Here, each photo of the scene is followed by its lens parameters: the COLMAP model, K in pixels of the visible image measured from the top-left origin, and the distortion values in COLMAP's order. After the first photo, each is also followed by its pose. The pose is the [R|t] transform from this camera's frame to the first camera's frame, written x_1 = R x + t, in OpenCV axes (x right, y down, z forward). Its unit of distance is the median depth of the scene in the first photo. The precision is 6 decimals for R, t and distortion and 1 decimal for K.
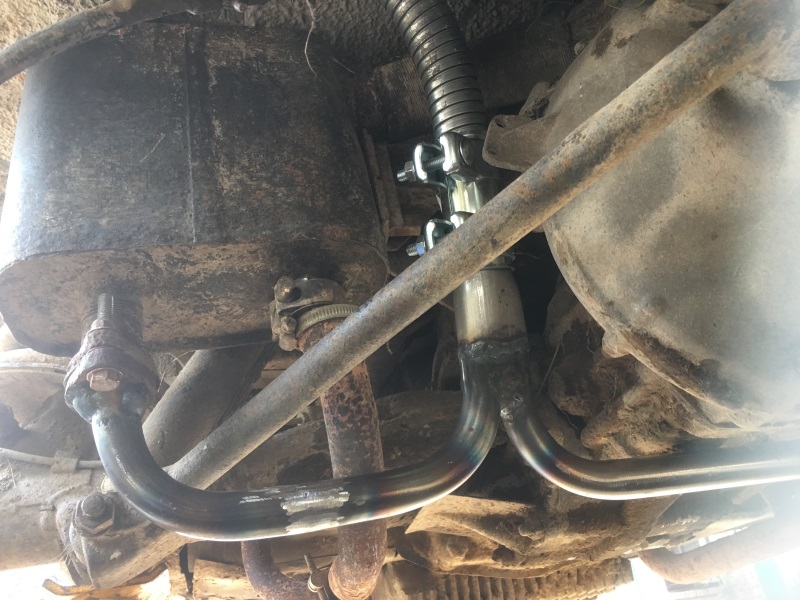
lens RADIAL K [[682.6, 0, 400.0], [0, 682.6, 300.0], [0, 0, 1]] dist [0.067193, -0.099721]
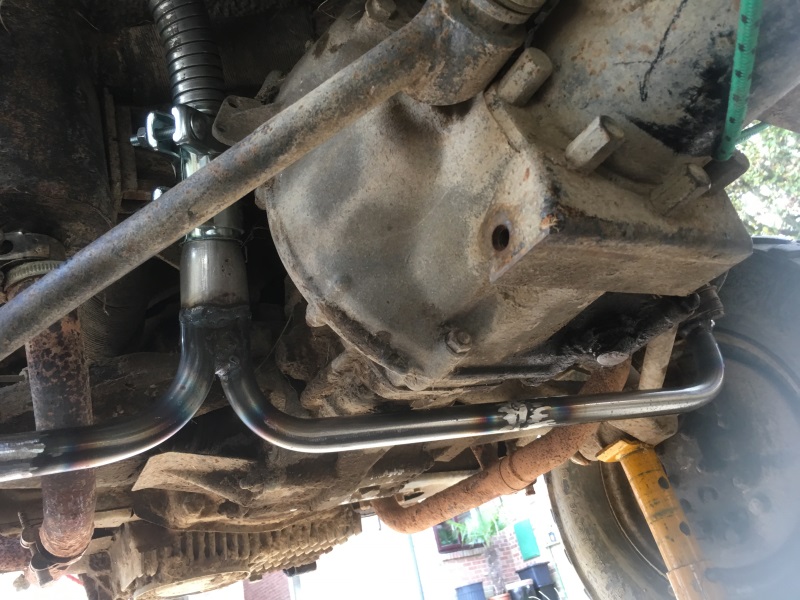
lens RADIAL K [[682.6, 0, 400.0], [0, 682.6, 300.0], [0, 0, 1]] dist [0.067193, -0.099721]
pose [[0.959954, 0.062459, 0.273108, 0.123368], [-0.072725, 0.996970, 0.027618, -0.001538], [-0.270555, -0.046374, 0.961587, -0.111677]]
